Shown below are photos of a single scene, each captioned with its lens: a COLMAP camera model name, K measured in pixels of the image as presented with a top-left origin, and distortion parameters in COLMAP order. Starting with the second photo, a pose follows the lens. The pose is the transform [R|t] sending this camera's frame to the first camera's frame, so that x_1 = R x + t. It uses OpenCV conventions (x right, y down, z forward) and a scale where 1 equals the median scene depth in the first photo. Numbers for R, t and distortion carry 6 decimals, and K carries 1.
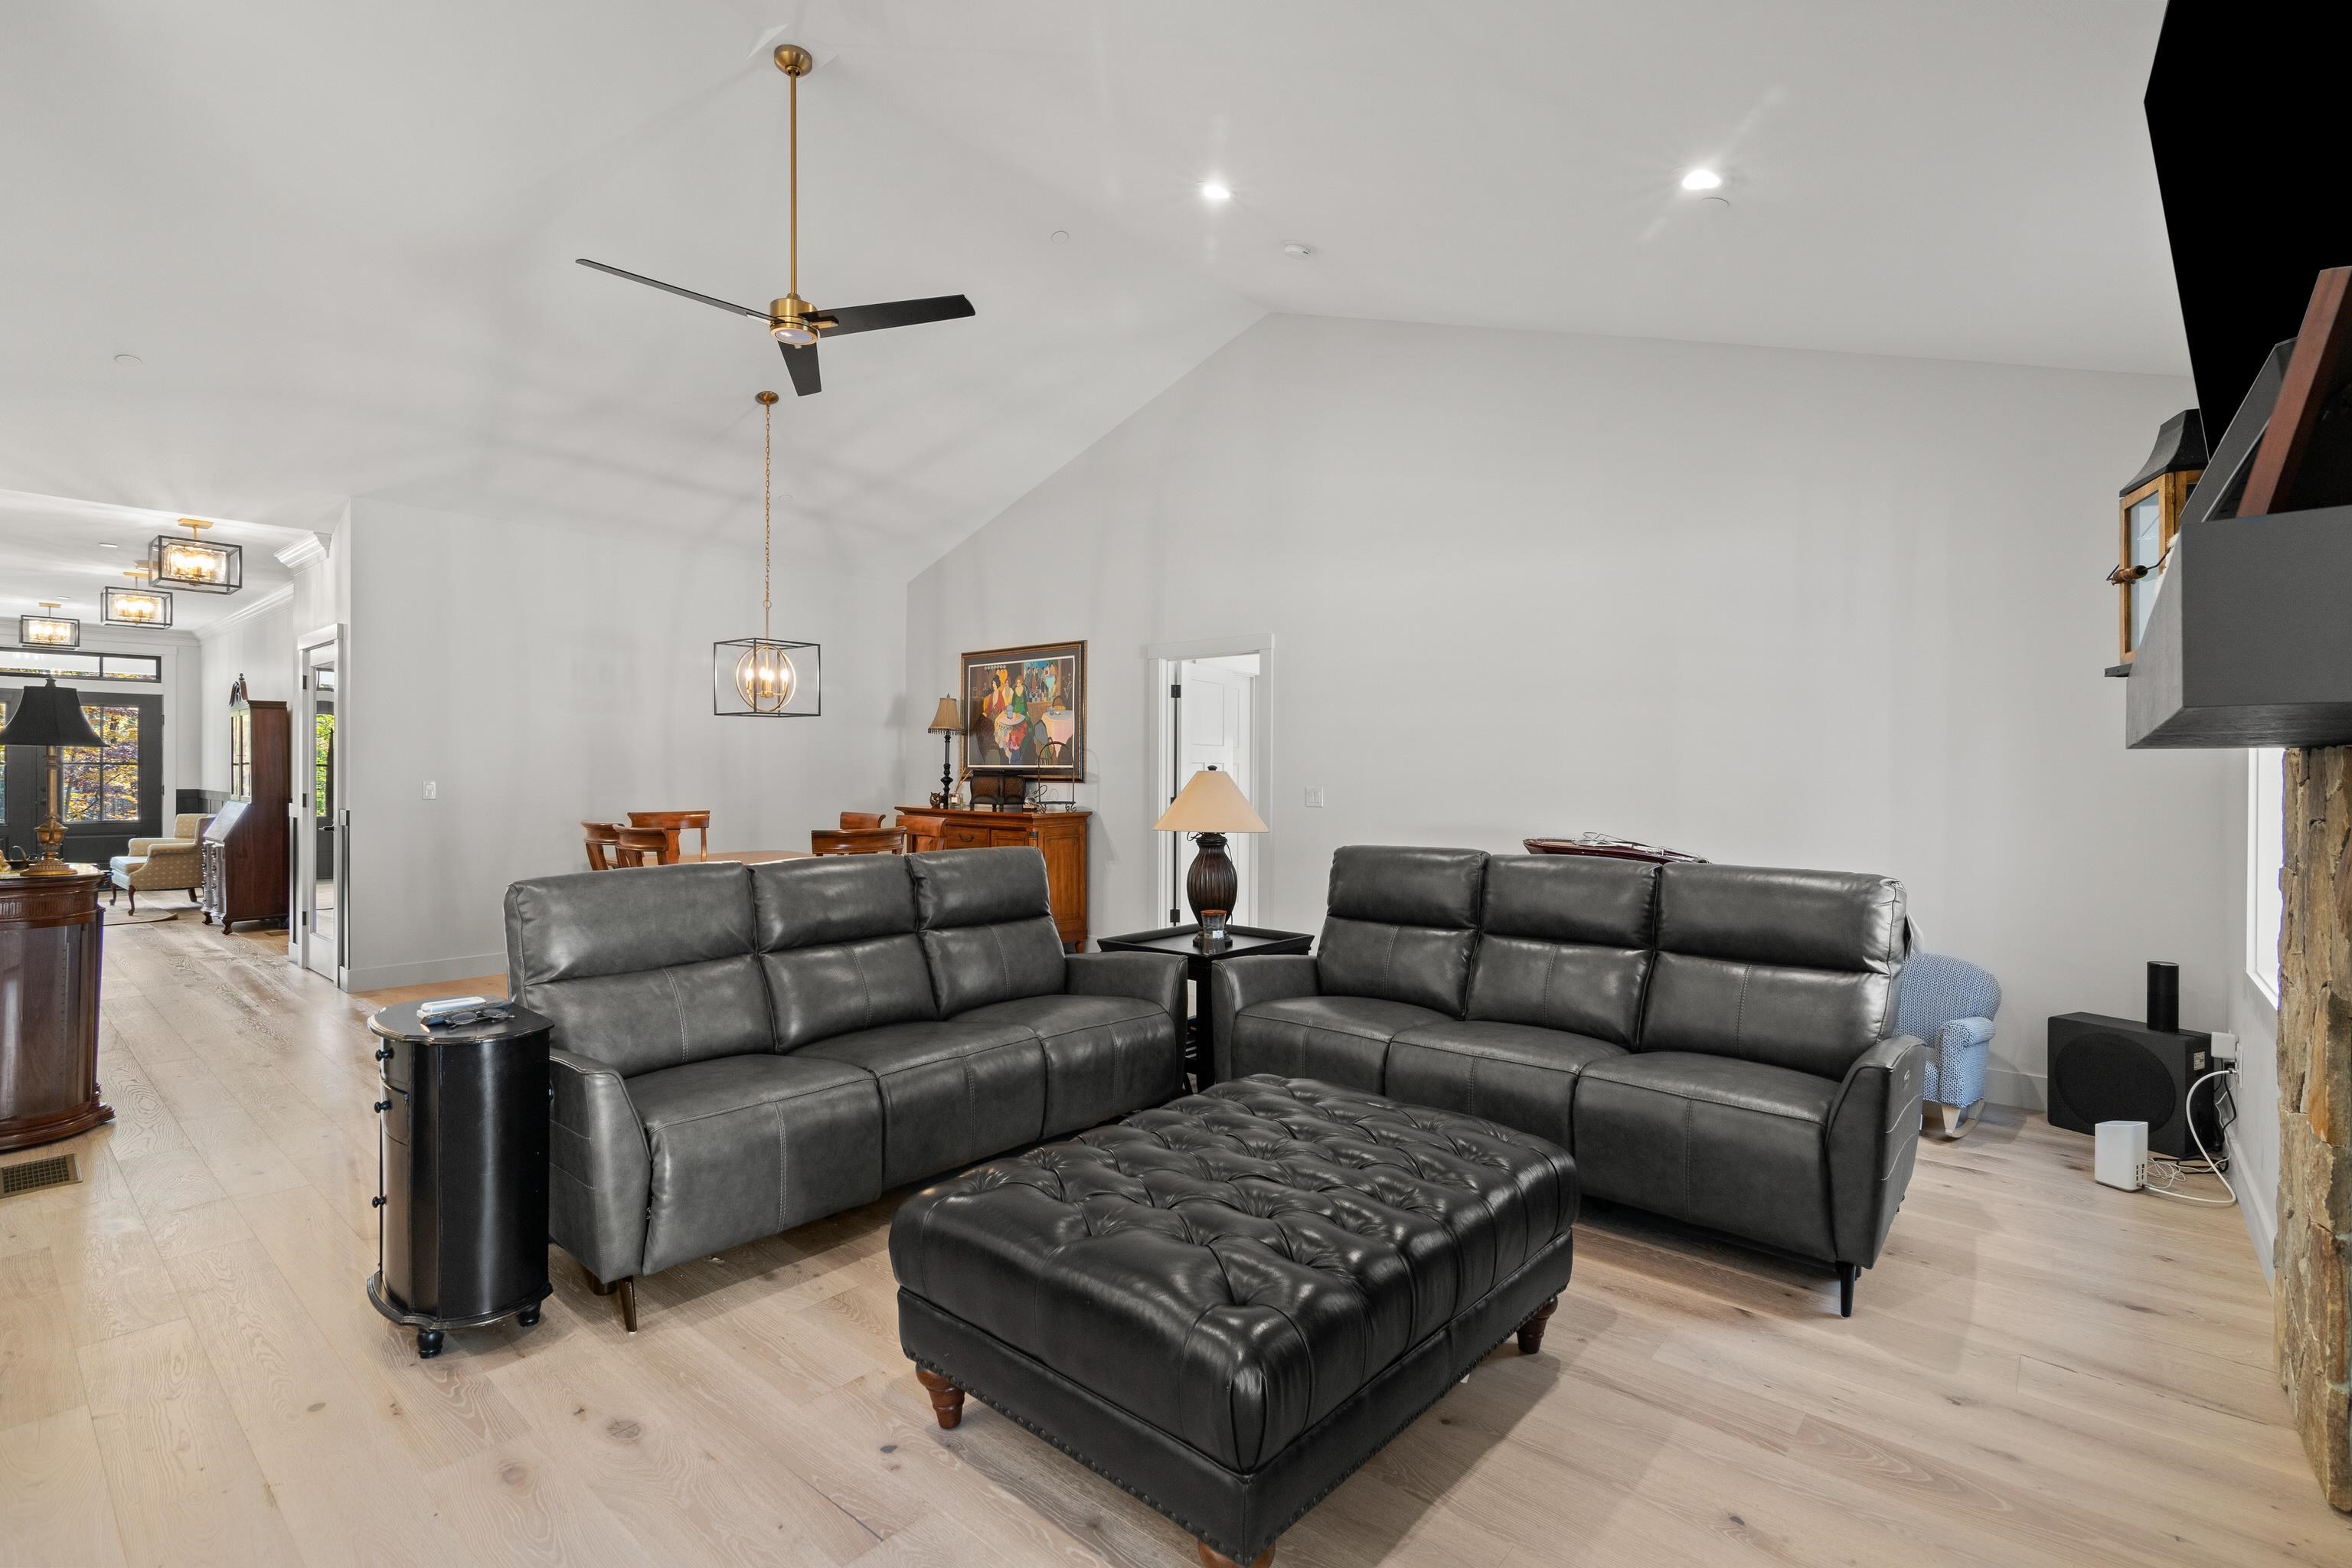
lens RADIAL K [[1071.1, 0, 1183.9], [0, 1071.1, 771.5], [0, 0, 1]] dist [-0.001886, 0.000478]
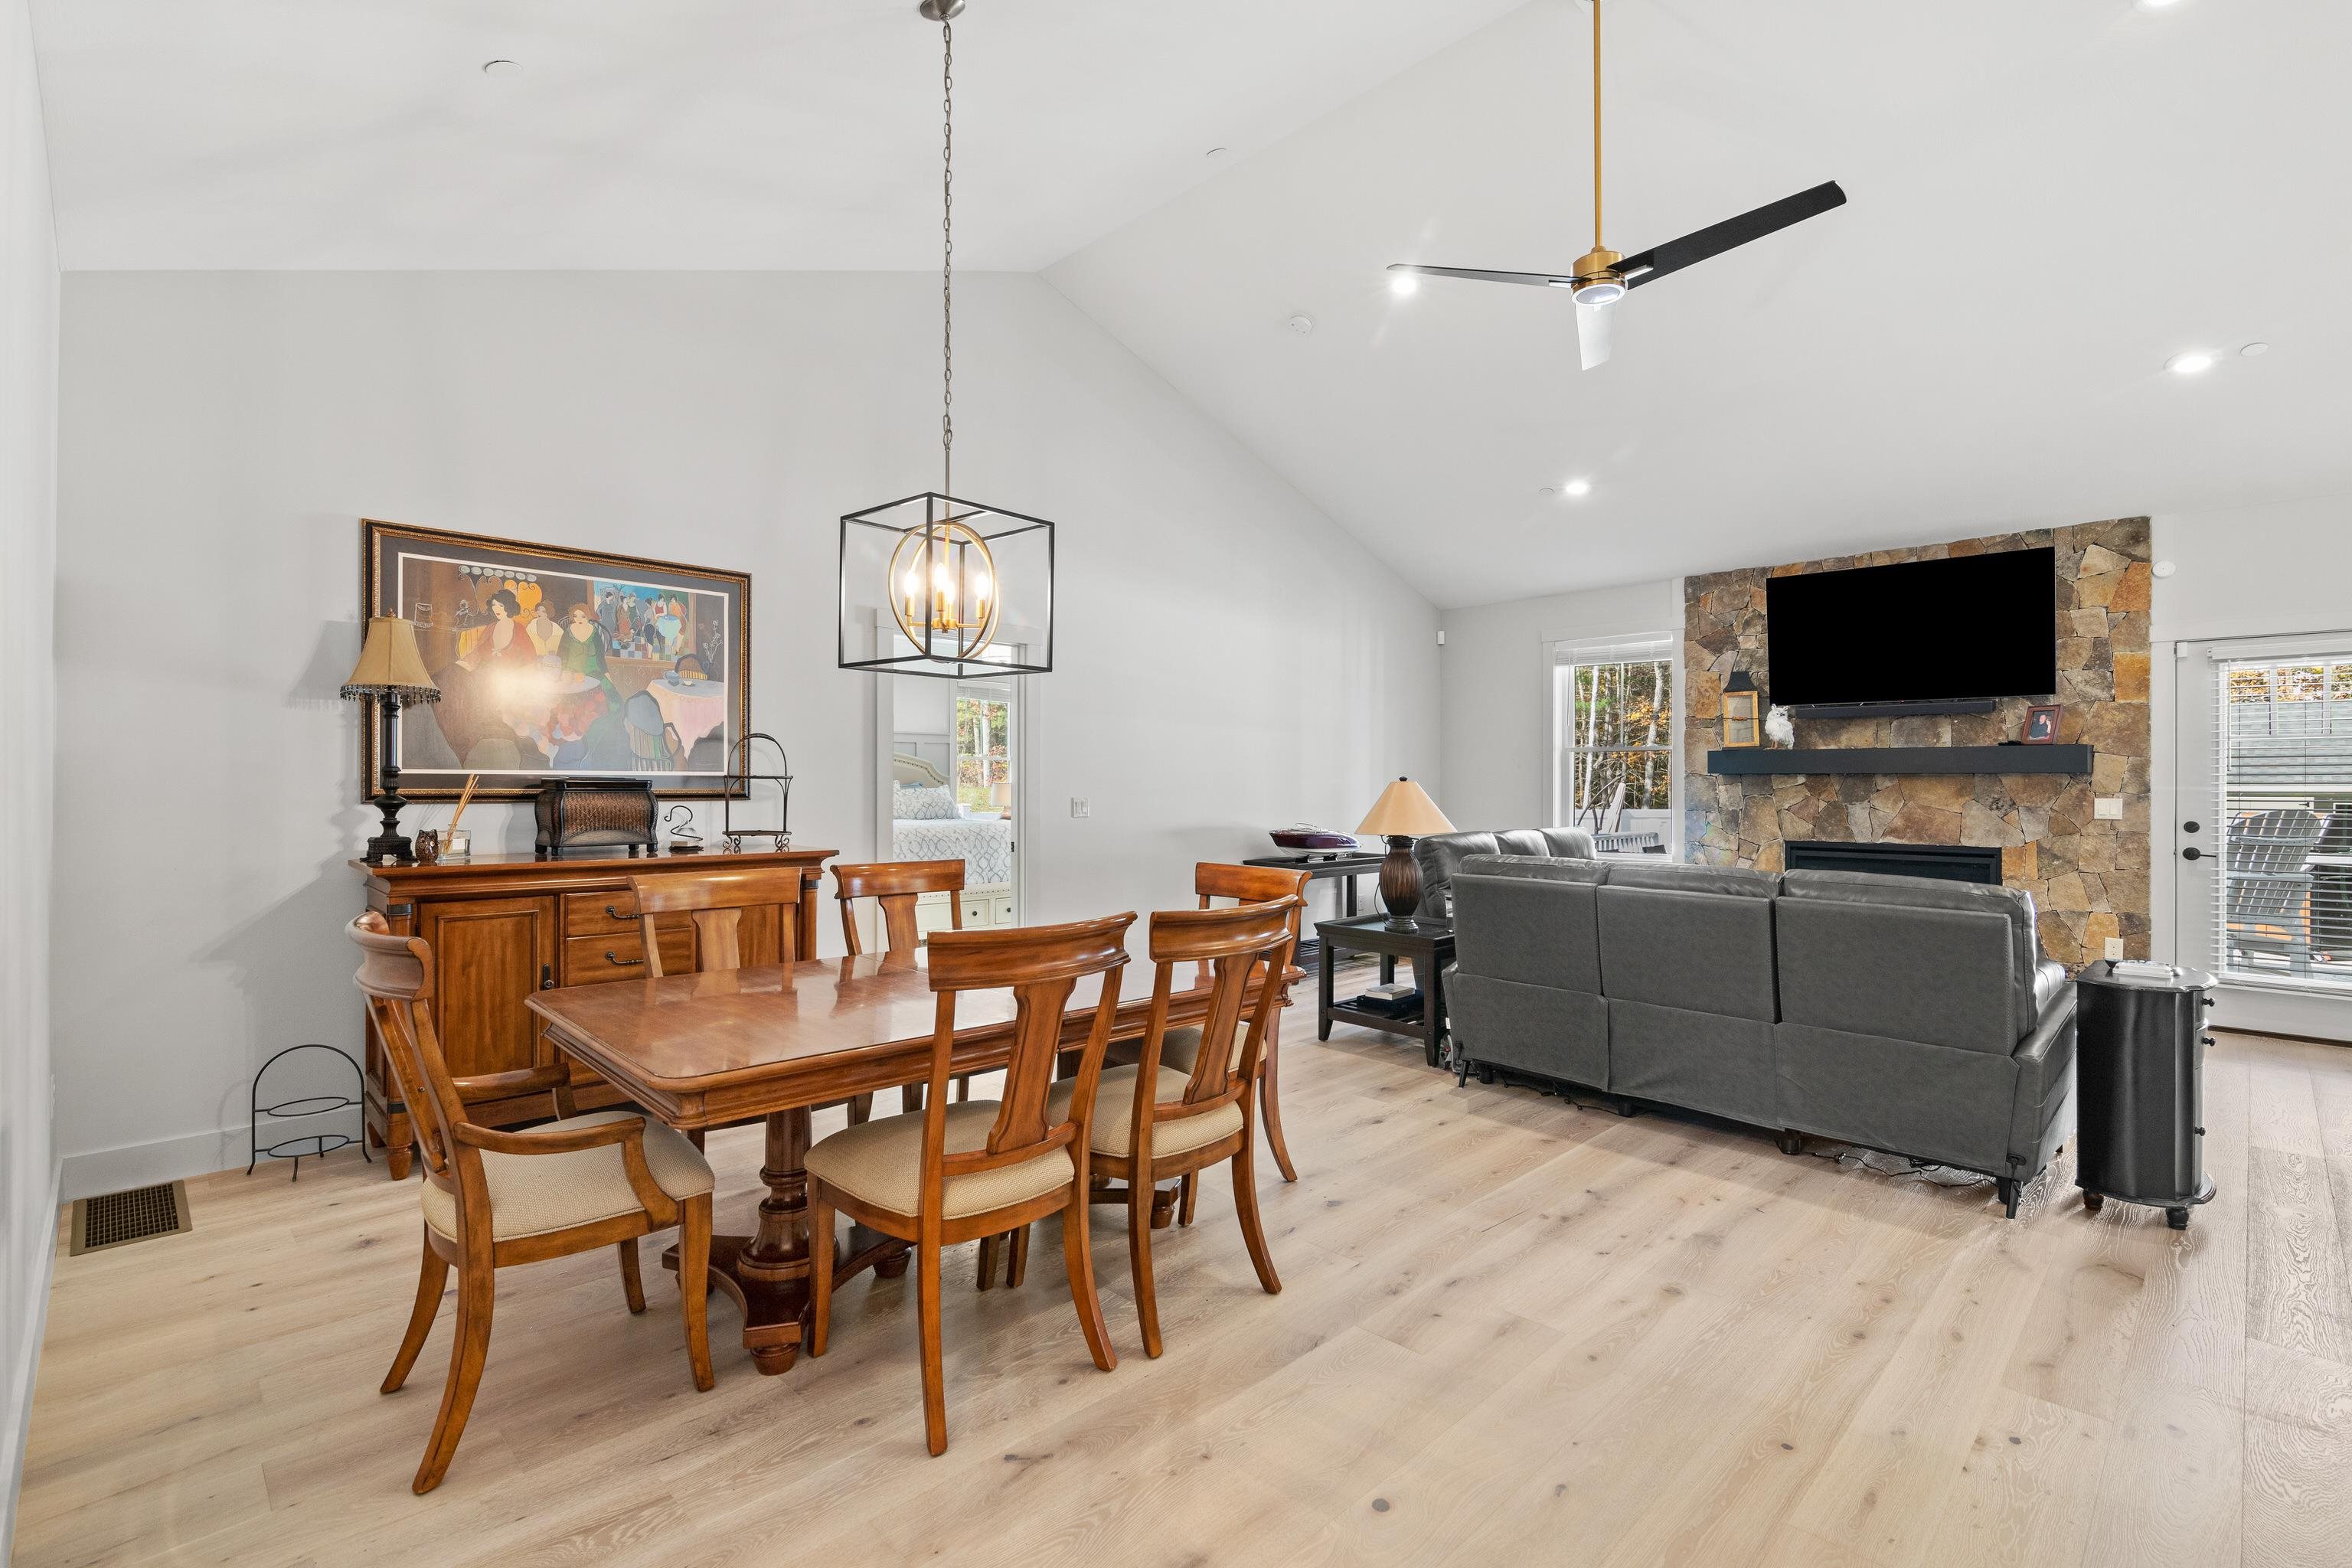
lens RADIAL K [[1071.1, 0, 1173.6], [0, 1071.1, 781.4], [0, 0, 1]] dist [-0.001886, 0.000478]
pose [[0.089098, -0.008753, 0.995984, -0.641193], [0.001634, 0.999961, 0.008641, -0.004544], [-0.996022, 0.000858, 0.089108, 0.637638]]
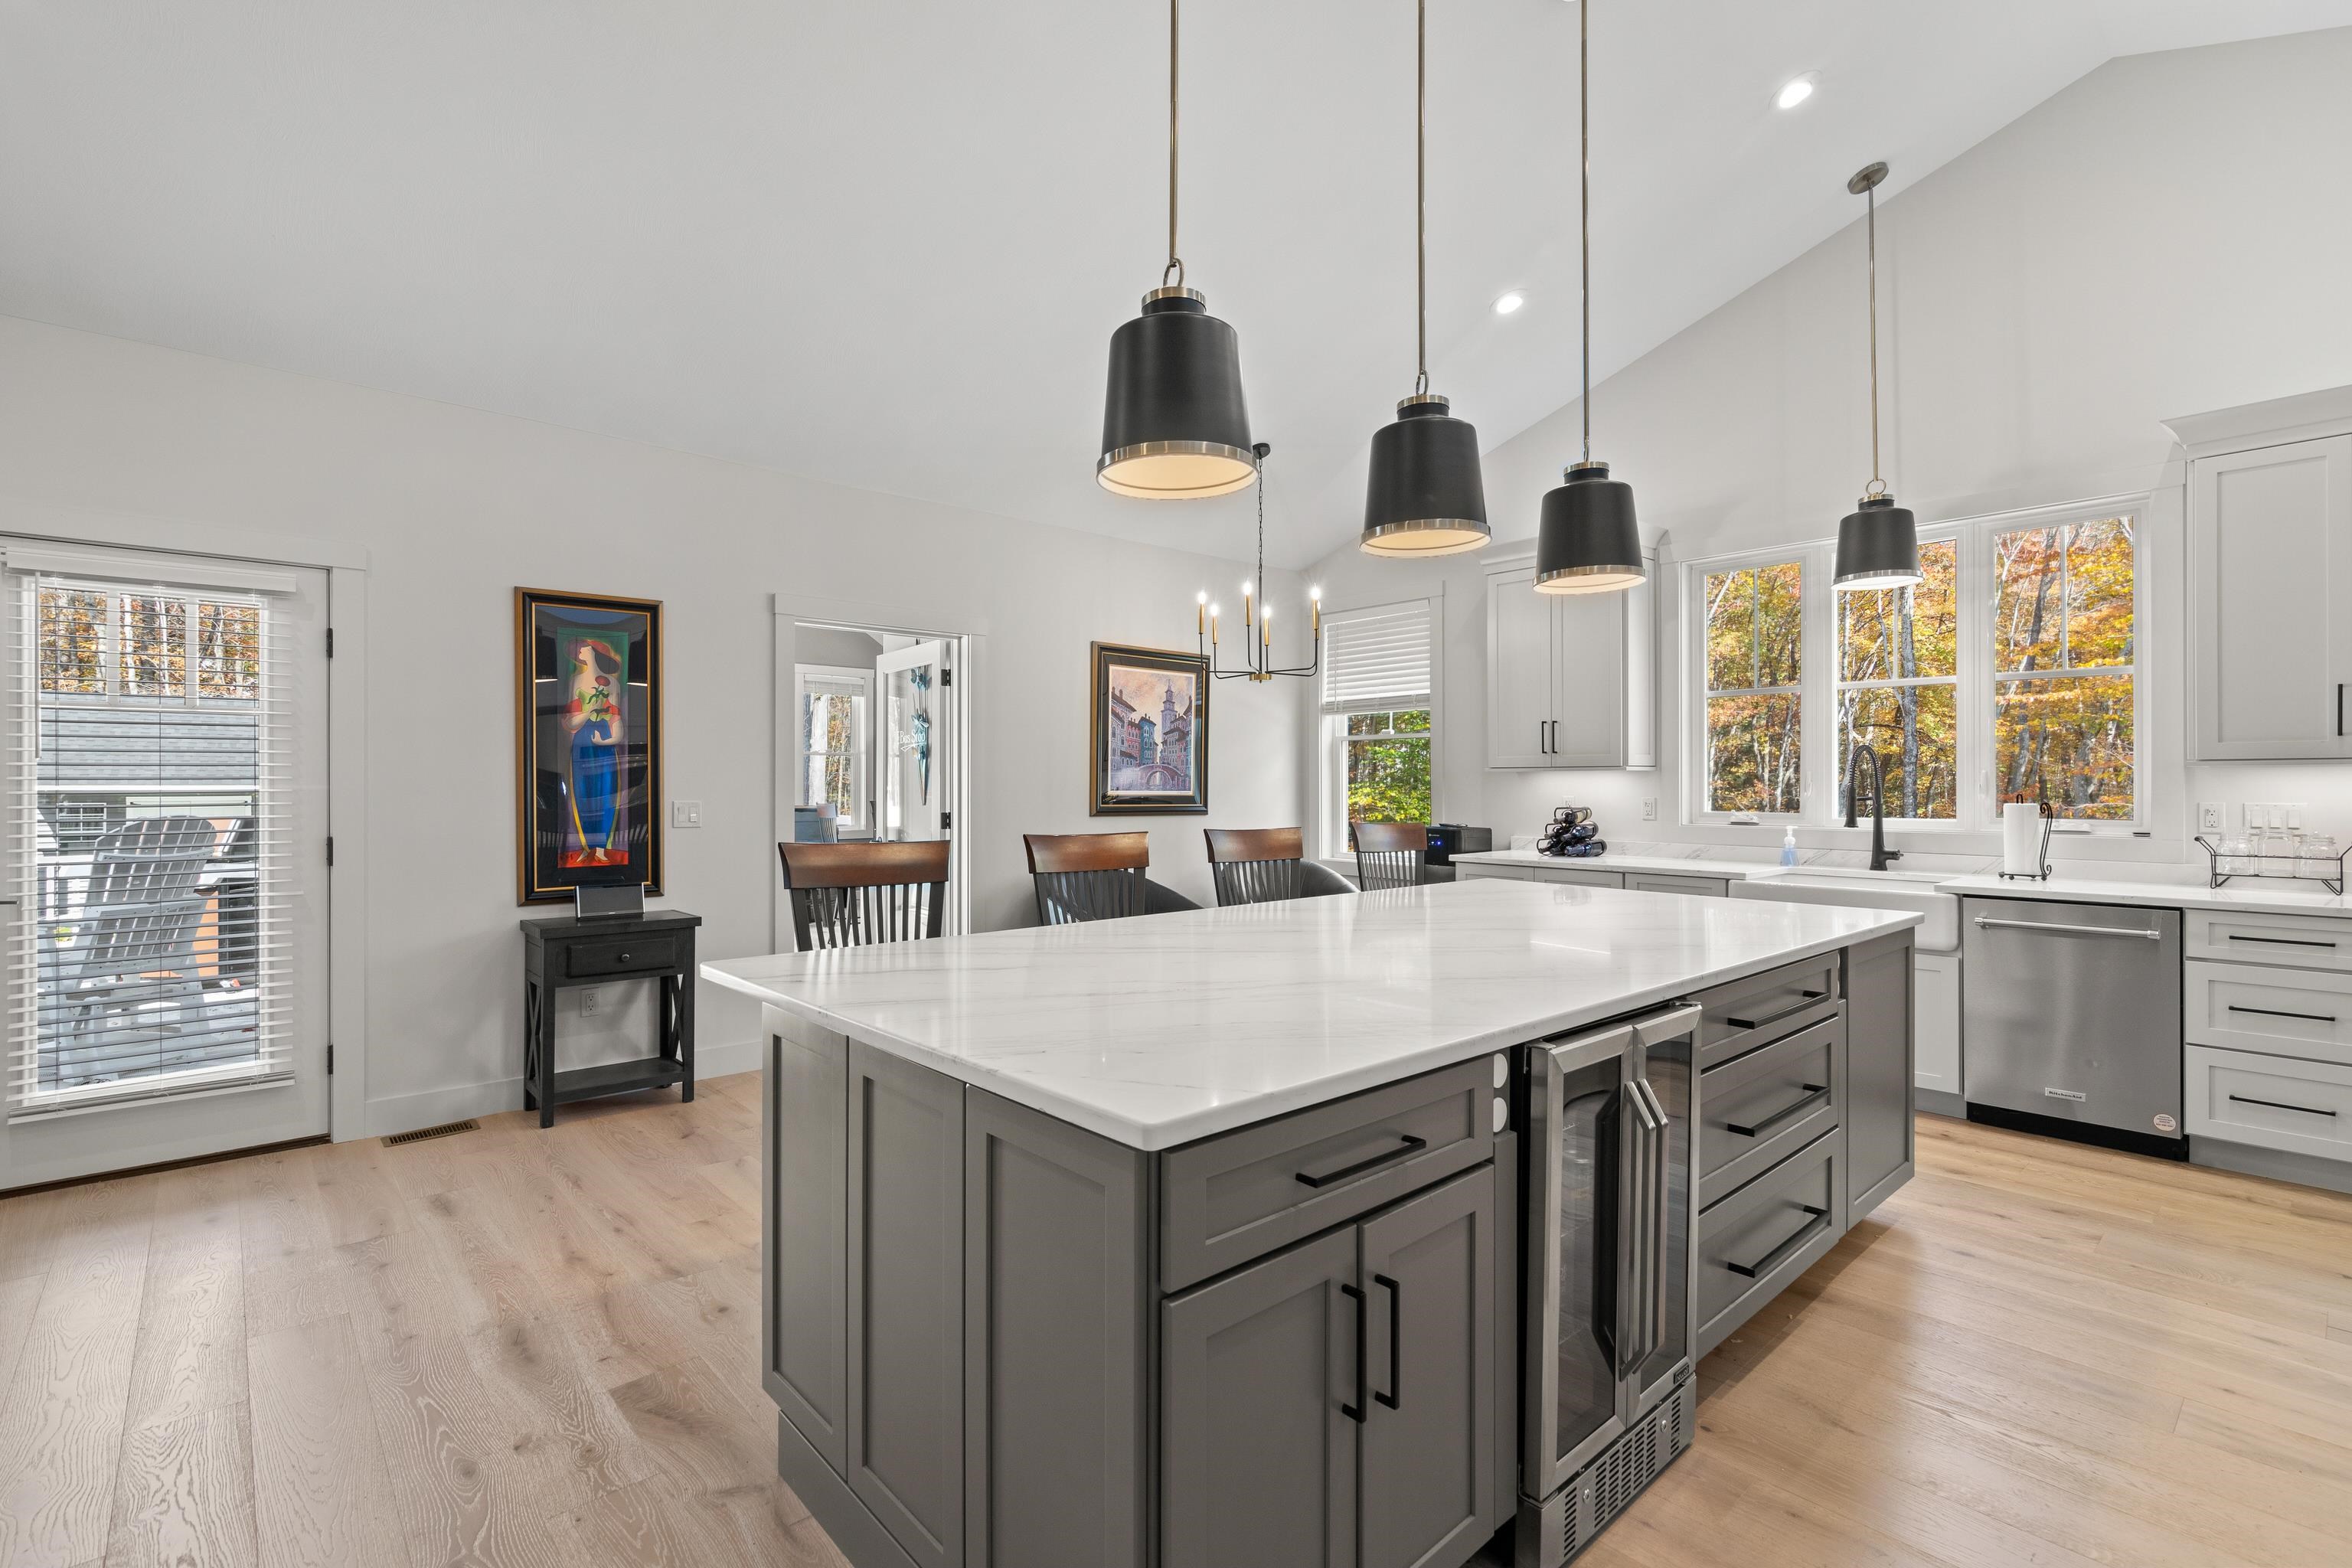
lens RADIAL K [[1071.1, 0, 1168.2], [0, 1071.1, 778.9], [0, 0, 1]] dist [-0.001886, 0.000478]
pose [[-0.990380, -0.007470, 0.138173, -0.391795], [-0.007674, 0.999970, -0.000942, 0.000645], [-0.138162, -0.001994, -0.990408, 0.379372]]
